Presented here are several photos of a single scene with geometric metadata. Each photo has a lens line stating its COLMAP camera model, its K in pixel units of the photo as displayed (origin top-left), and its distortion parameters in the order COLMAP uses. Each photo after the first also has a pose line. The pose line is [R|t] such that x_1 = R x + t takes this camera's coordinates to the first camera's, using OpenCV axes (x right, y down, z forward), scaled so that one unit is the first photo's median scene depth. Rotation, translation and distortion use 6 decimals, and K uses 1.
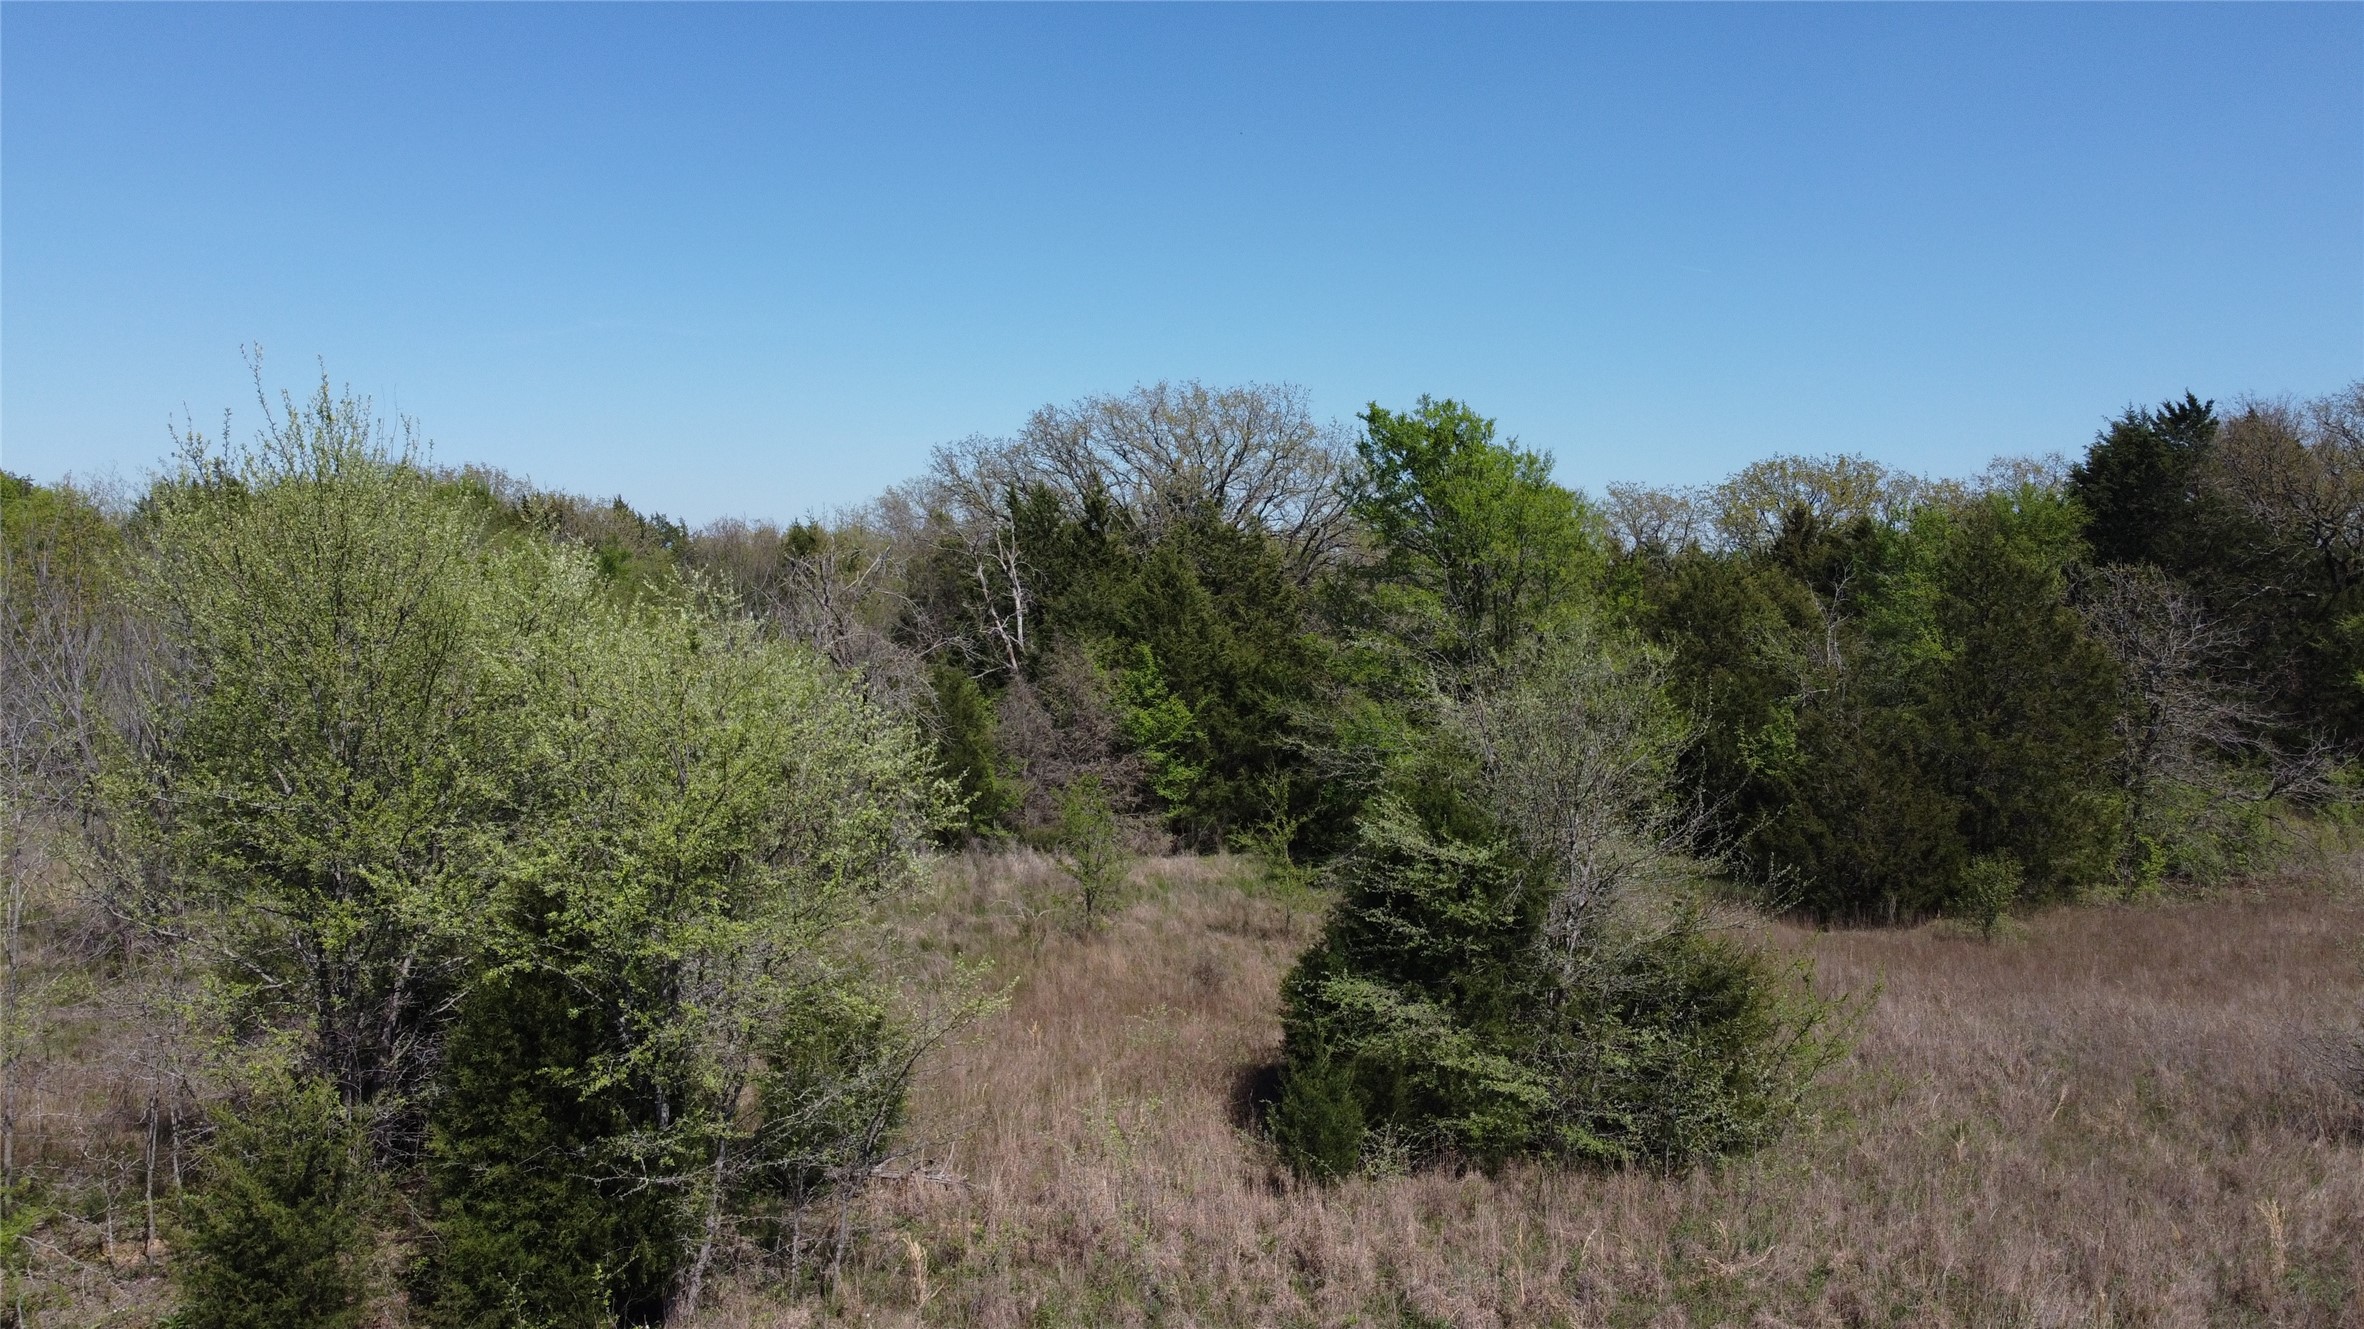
lens RADIAL K [[1806.4, 0, 1168.6], [0, 1806.4, 671.7], [0, 0, 1]] dist [0.001915, -0.013761]
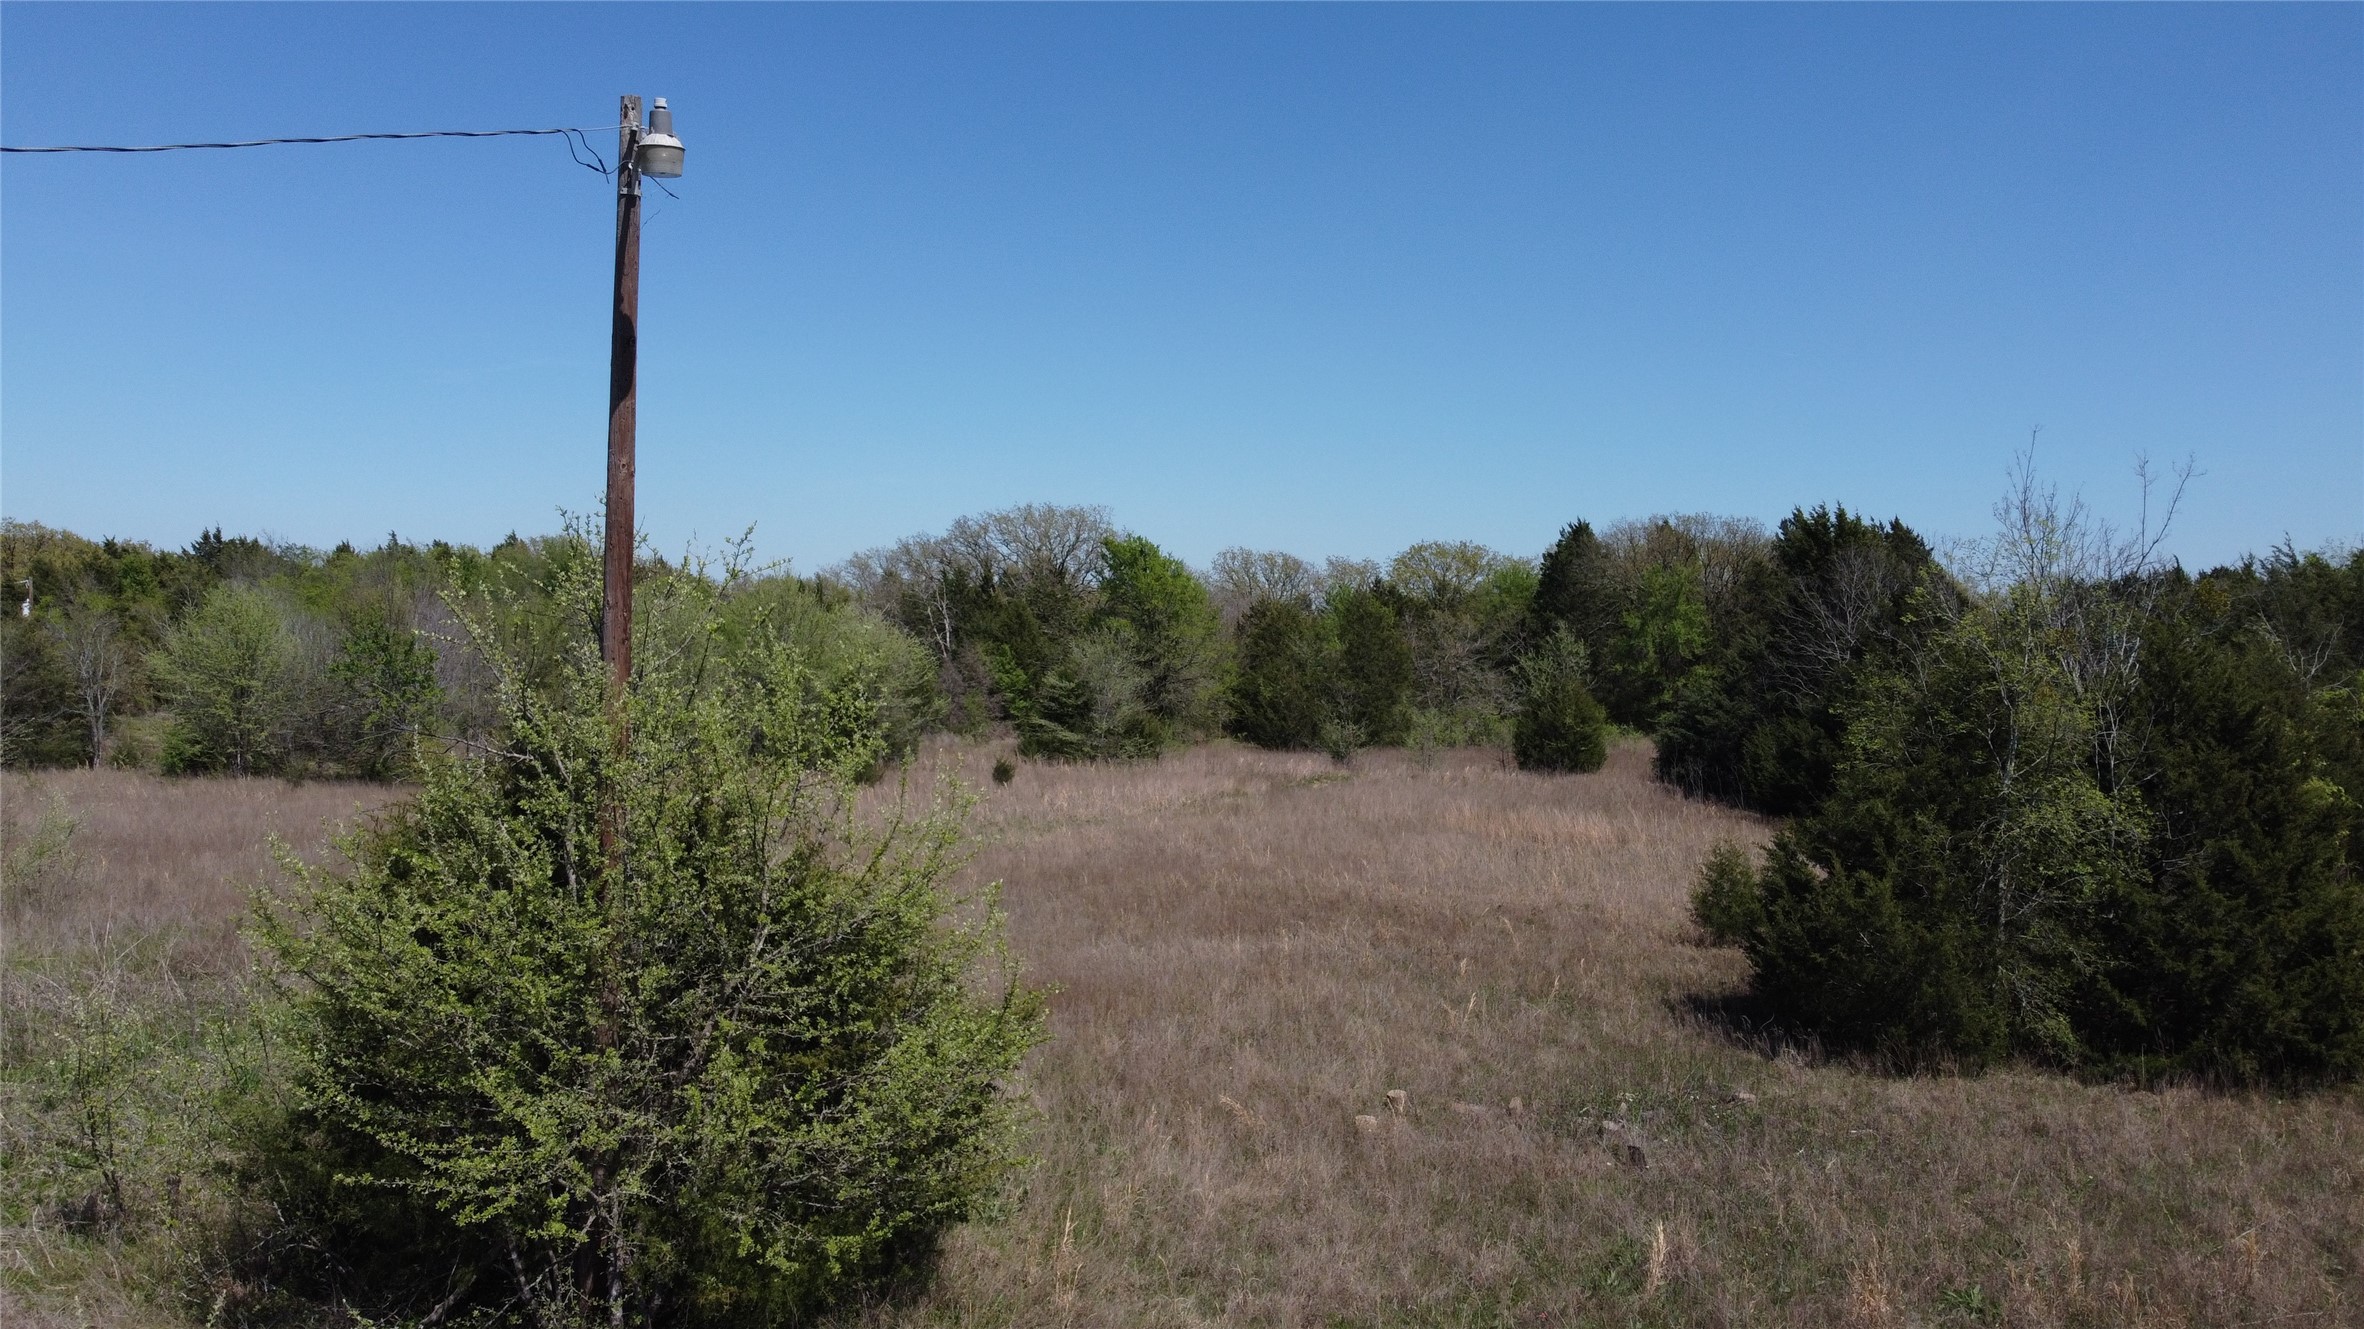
lens RADIAL K [[1806.4, 0, 1180.6], [0, 1806.4, 661.5], [0, 0, 1]] dist [0.001915, -0.013761]
pose [[0.998731, 0.005684, 0.050047, 0.081043], [-0.004261, 0.999585, -0.028479, 0.060760], [-0.050188, 0.028229, 0.998341, -1.080720]]
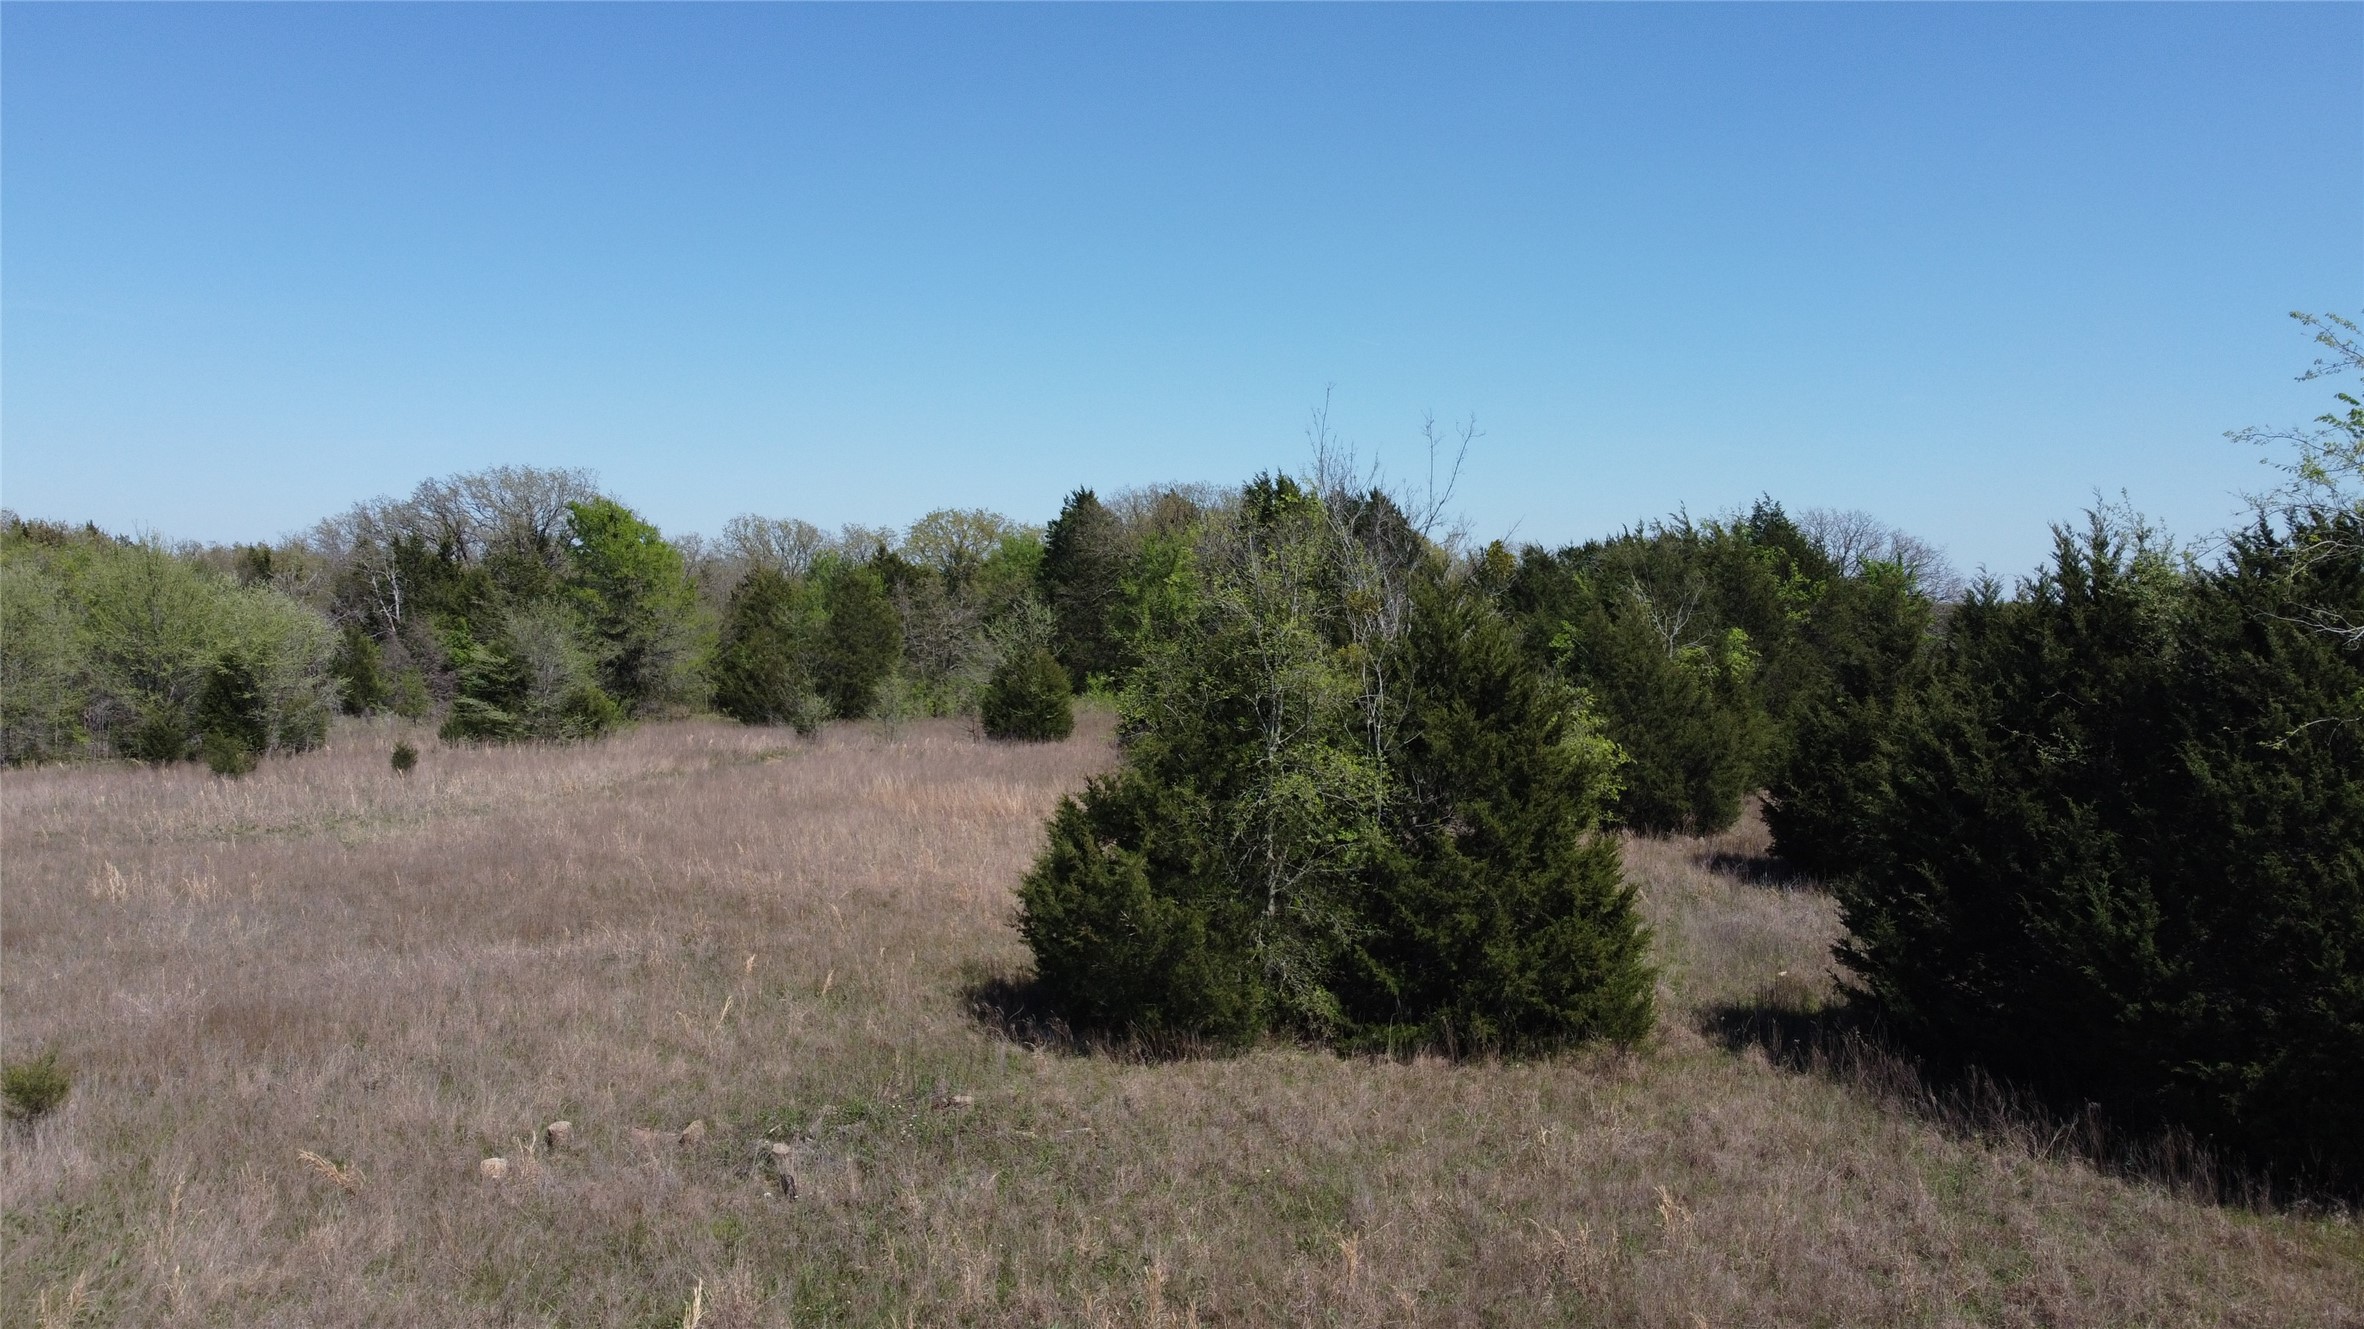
lens RADIAL K [[1806.4, 0, 1171.0], [0, 1806.4, 653.6], [0, 0, 1]] dist [0.001915, -0.013761]
pose [[0.960172, -0.008663, 0.279275, 0.168207], [0.013351, 0.999800, -0.014888, 0.060220], [-0.279090, 0.018024, 0.960096, -1.050675]]
